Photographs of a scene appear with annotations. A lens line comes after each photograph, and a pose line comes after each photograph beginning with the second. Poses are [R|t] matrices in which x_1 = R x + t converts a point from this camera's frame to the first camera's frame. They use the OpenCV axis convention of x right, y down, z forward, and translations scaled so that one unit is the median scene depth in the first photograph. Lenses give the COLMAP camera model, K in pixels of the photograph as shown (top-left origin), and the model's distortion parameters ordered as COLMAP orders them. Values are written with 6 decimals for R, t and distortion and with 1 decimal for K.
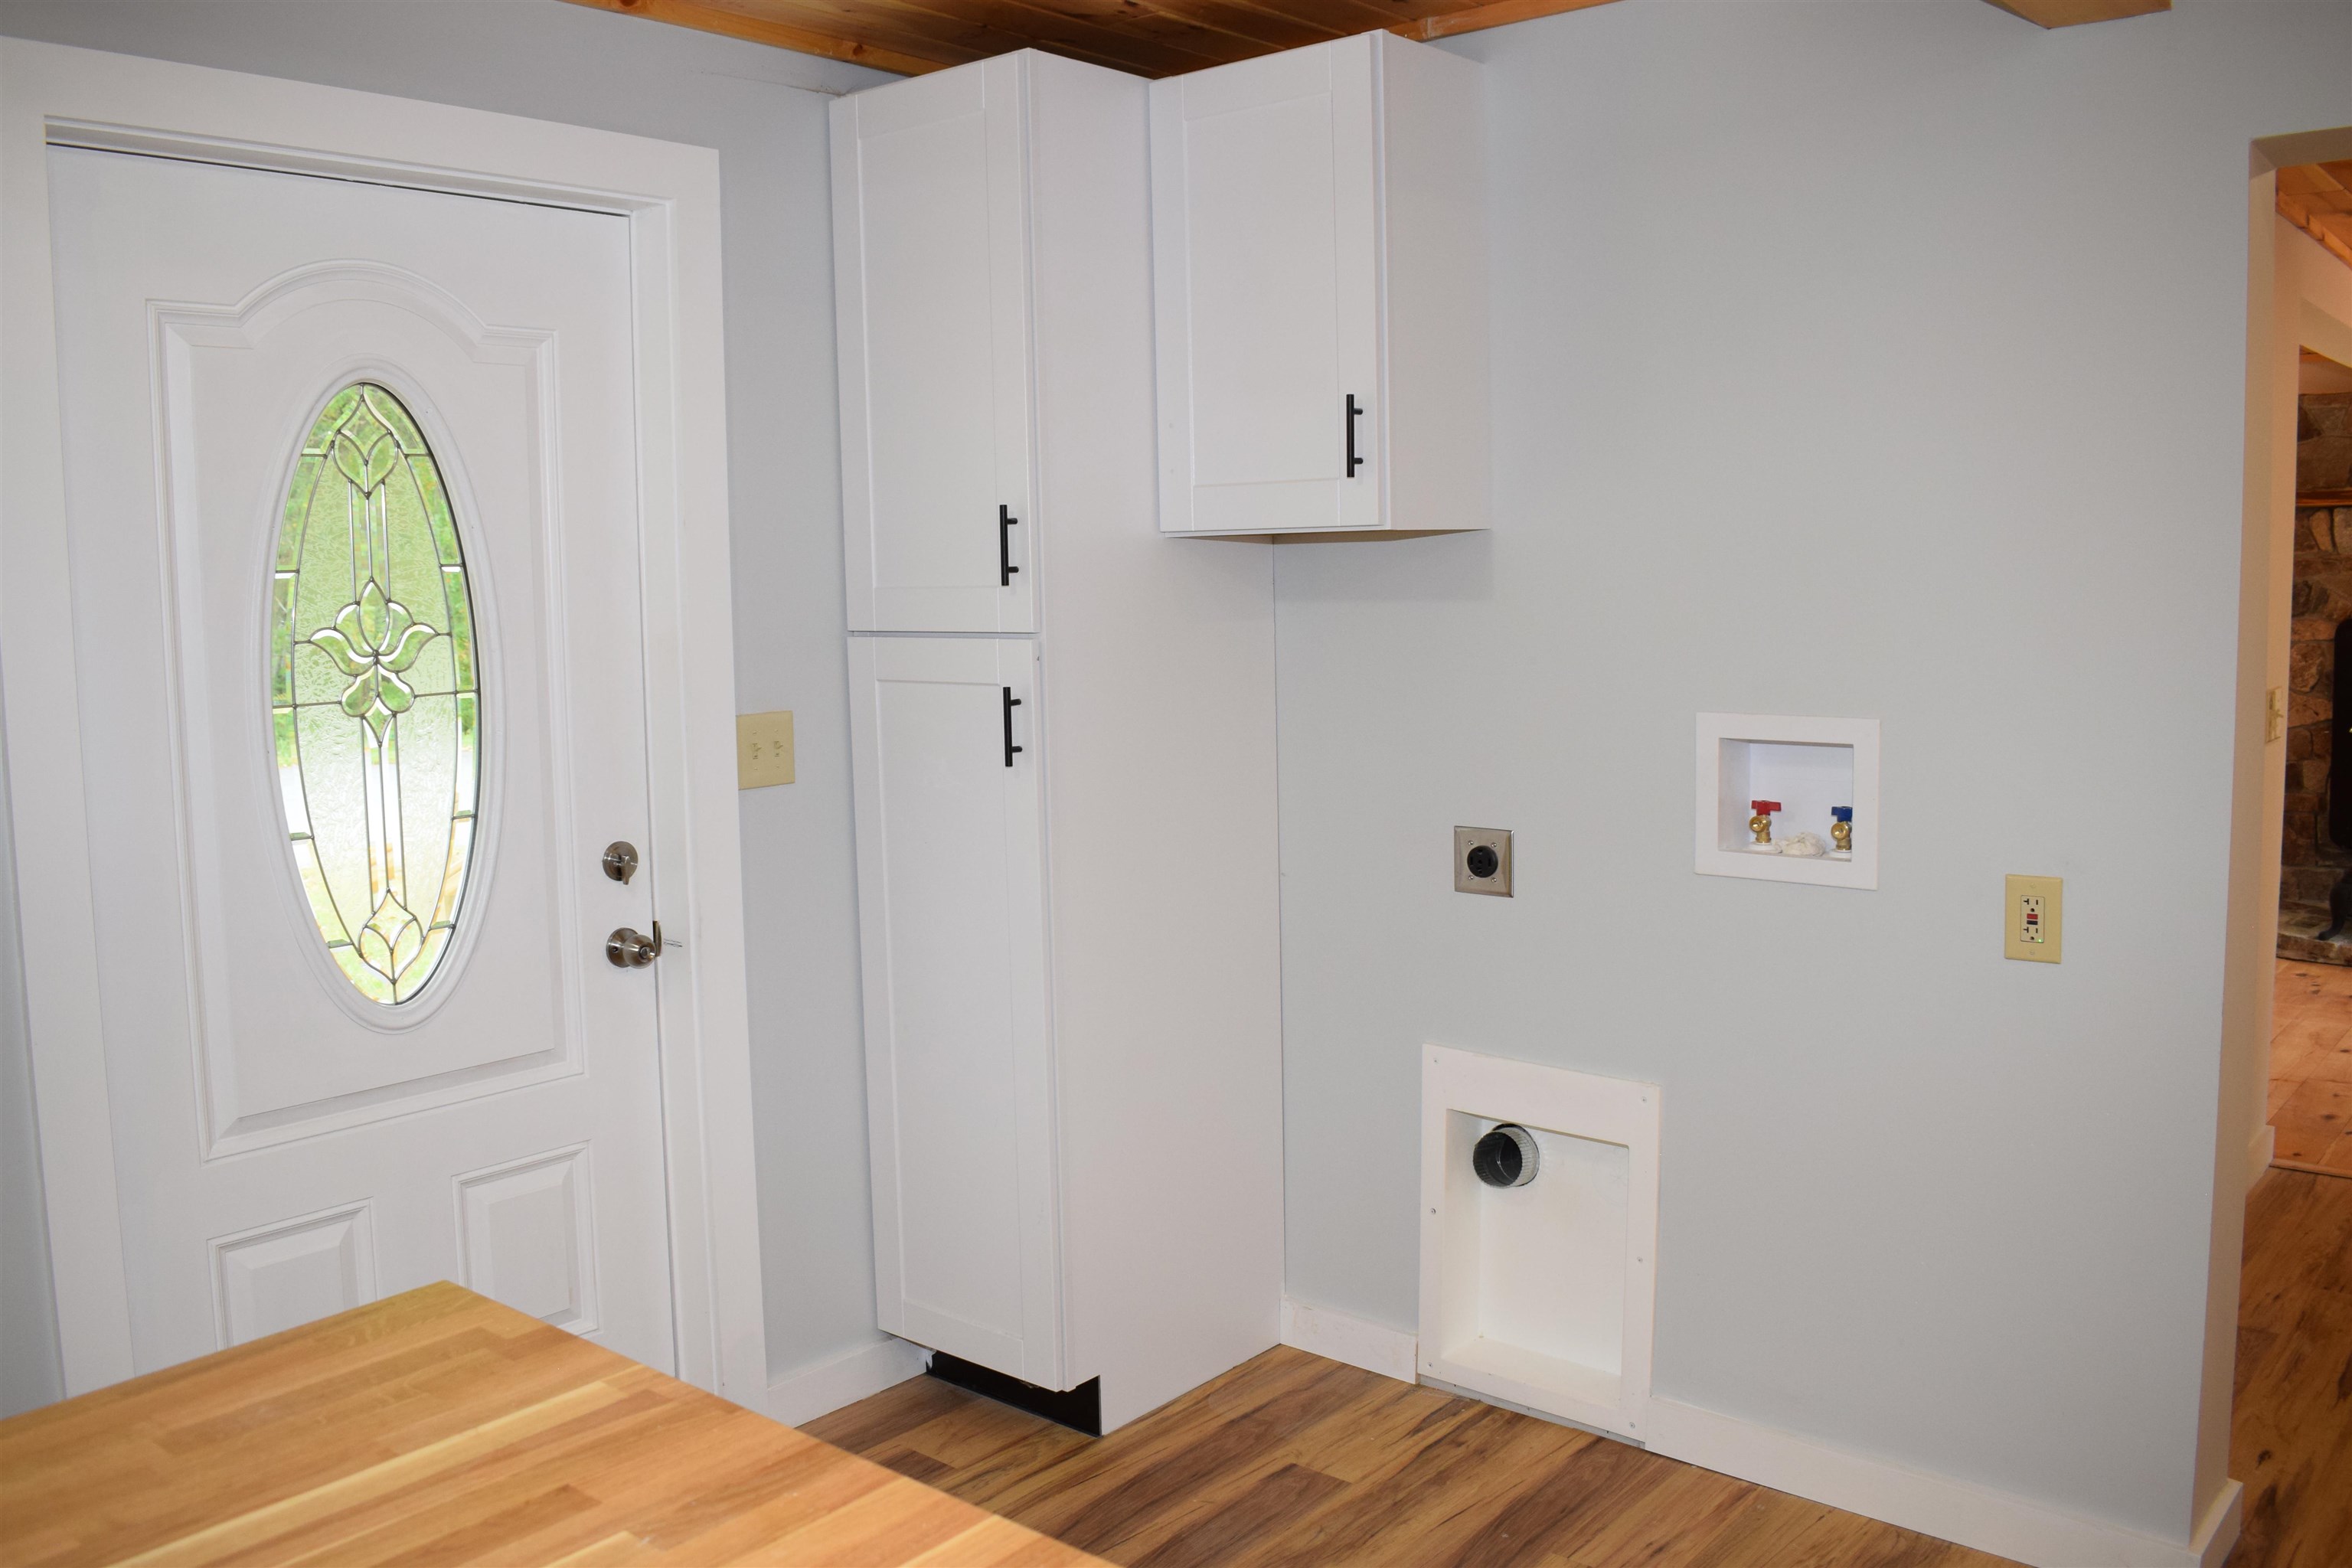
lens RADIAL K [[1957.1, 0, 1172.6], [0, 1957.1, 778.0], [0, 0, 1]] dist [-0.093729, 0.009159]
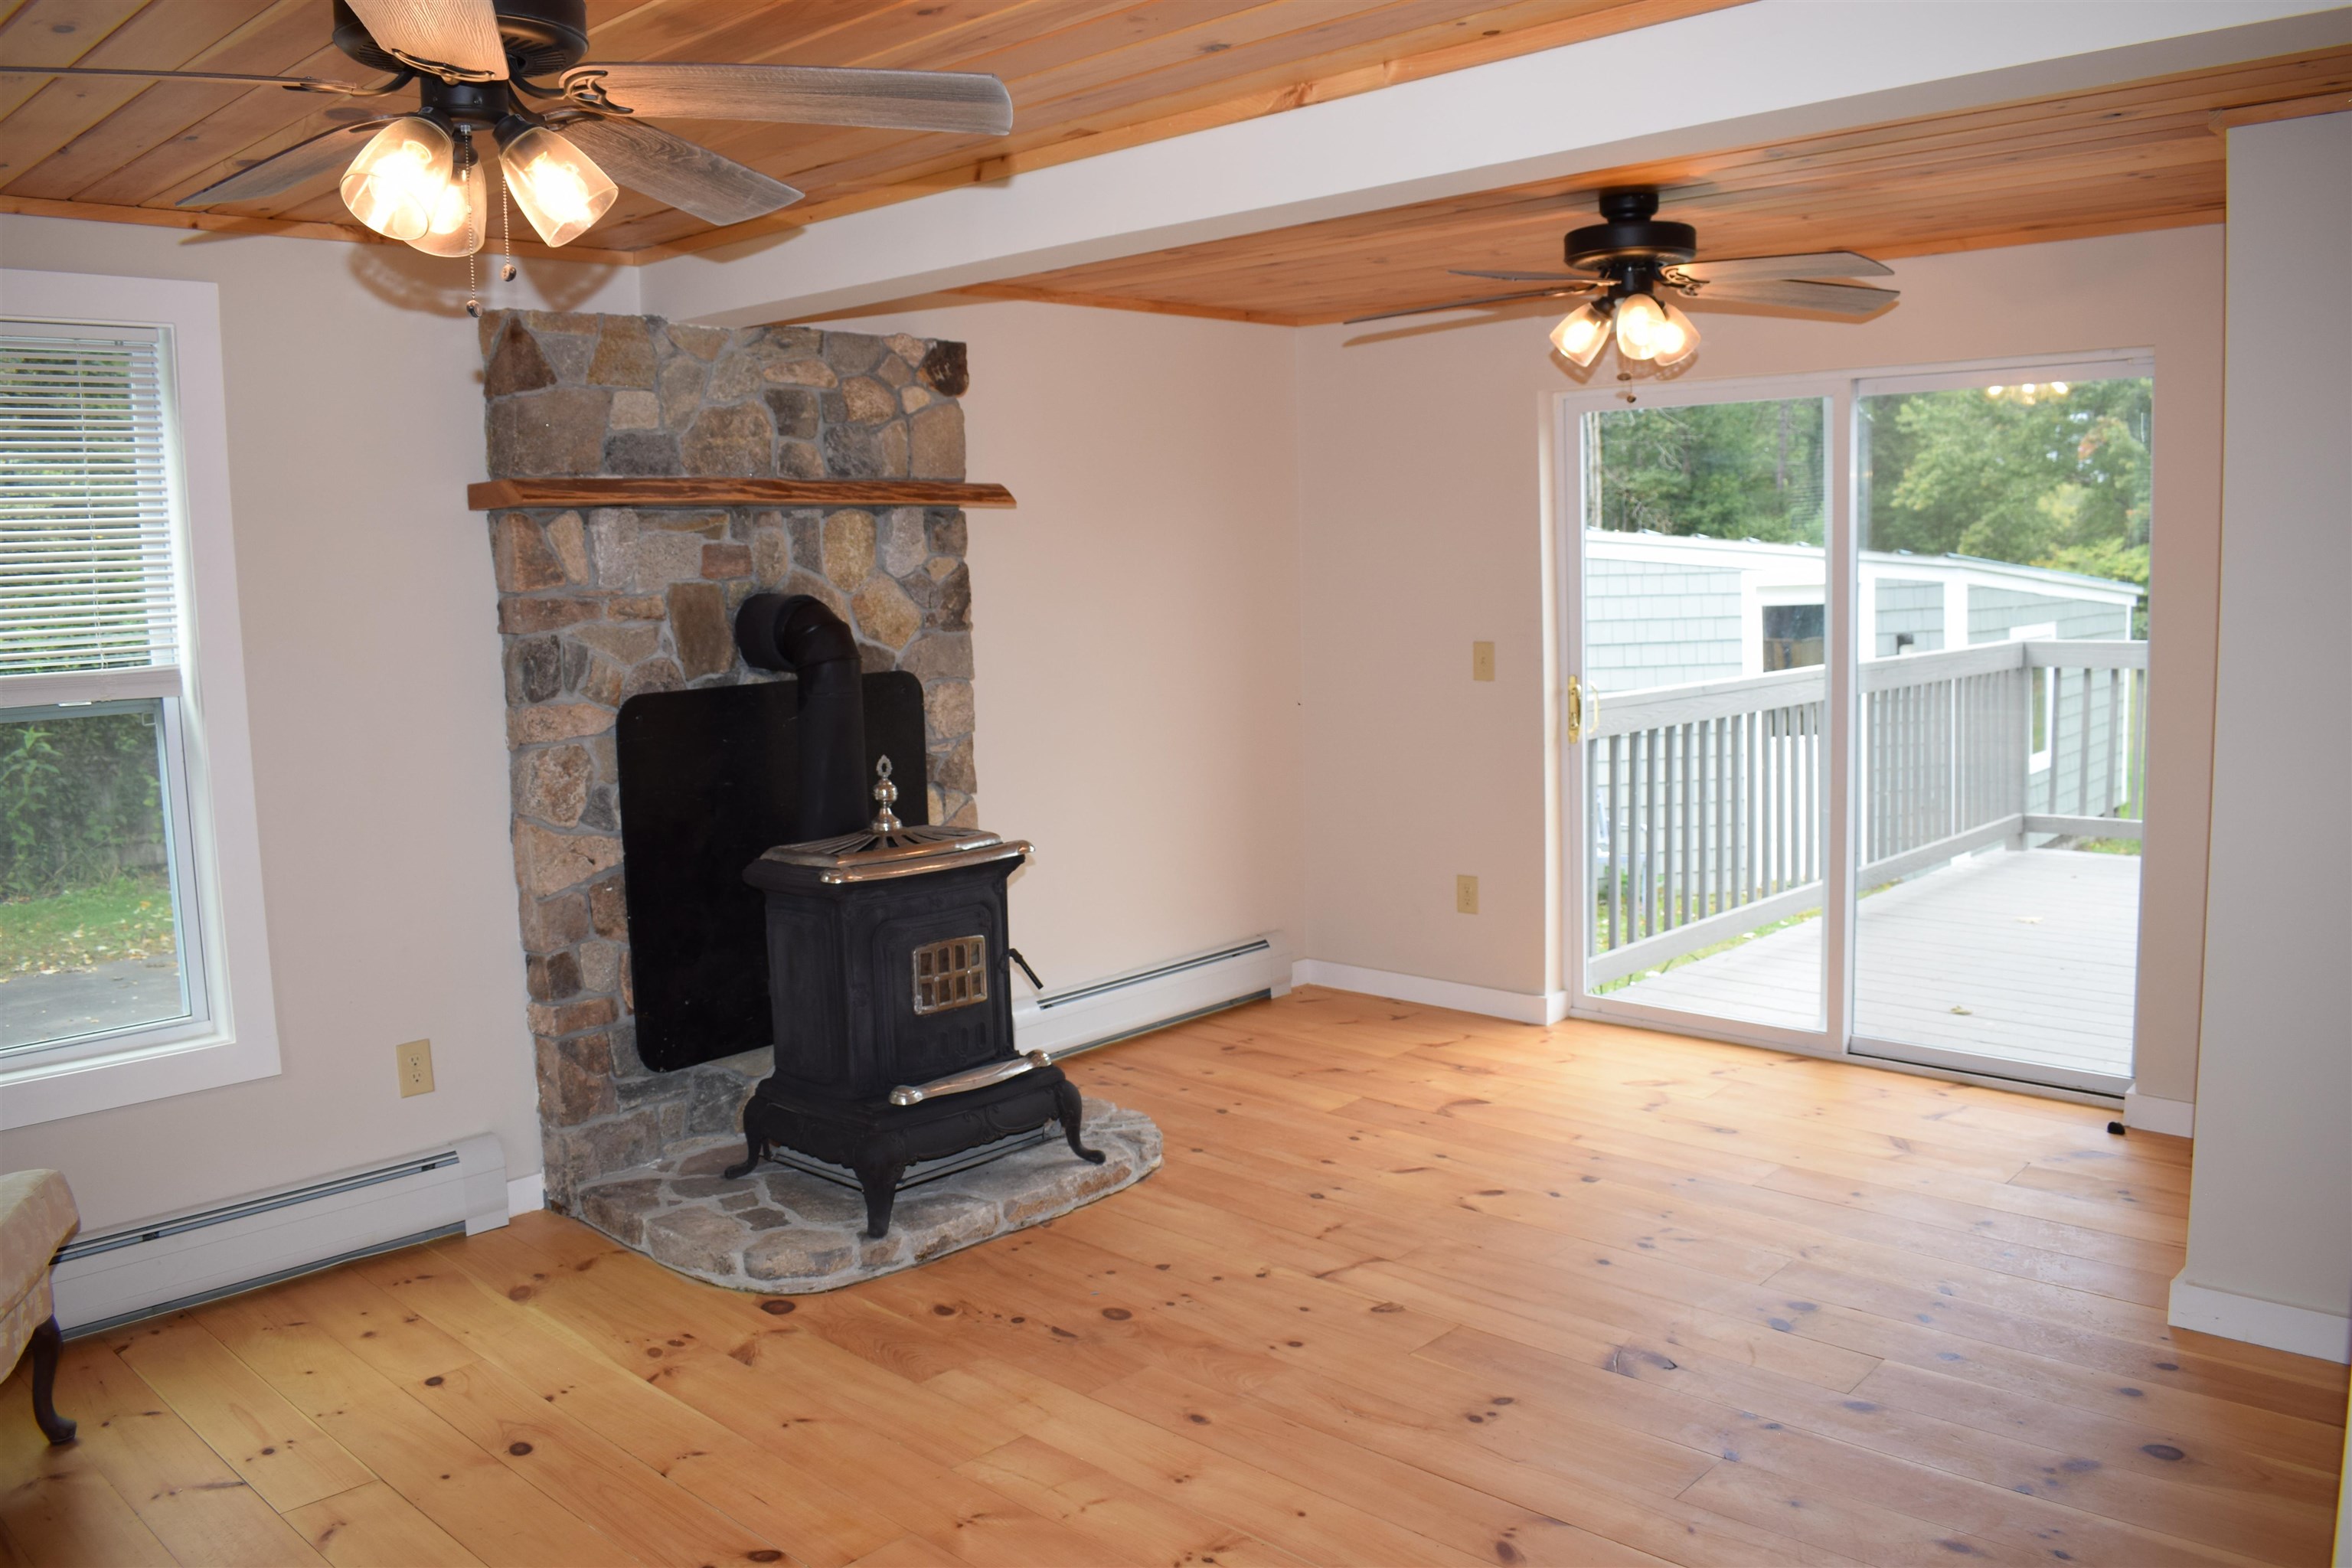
lens RADIAL K [[1833.7, 0, 1180.7], [0, 1833.7, 785.2], [0, 0, 1]] dist [-0.099704, 0.017816]
pose [[0.064556, -0.098487, 0.993042, 0.062350], [0.142622, 0.985813, 0.088498, -0.081092], [-0.987670, 0.135916, 0.077687, 0.776509]]
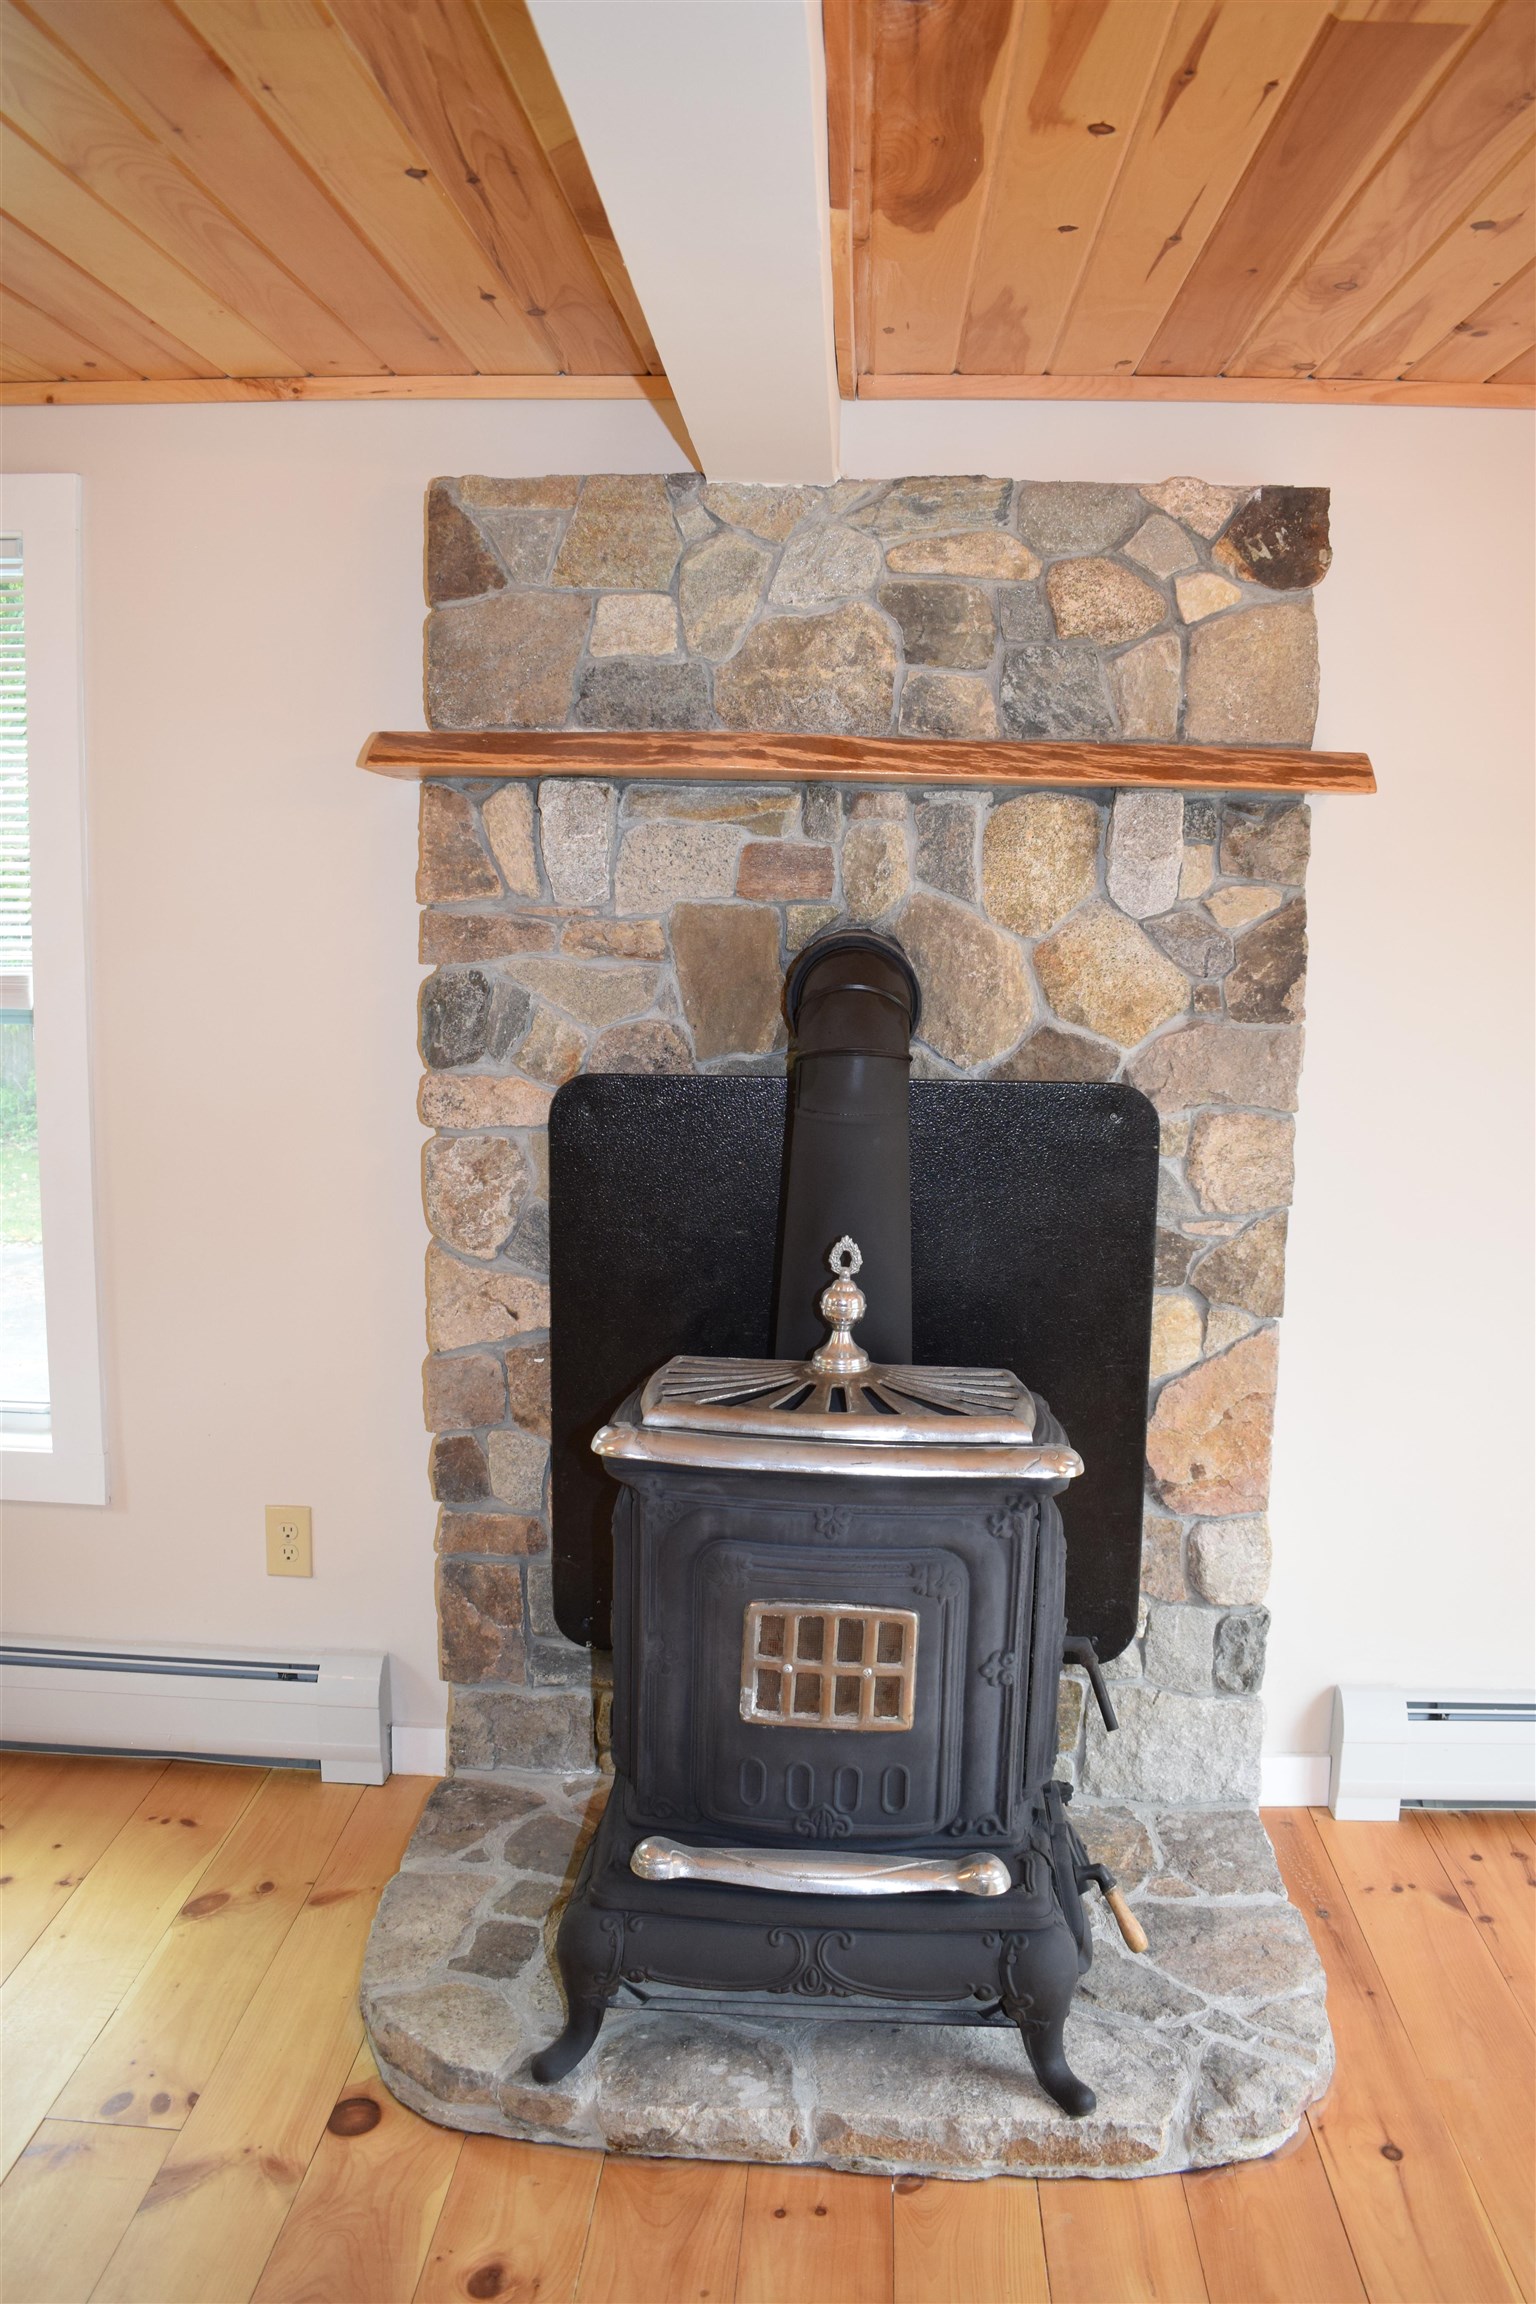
lens RADIAL K [[1917.2, 0, 765.7], [0, 1917.2, 1158.7], [0, 0, 1]] dist [-0.093729, 0.009159]
pose [[0.798009, -0.046013, 0.600886, 0.413058], [0.030684, 0.998890, 0.035740, -0.078617], [-0.601864, -0.010084, 0.798535, 0.658134]]
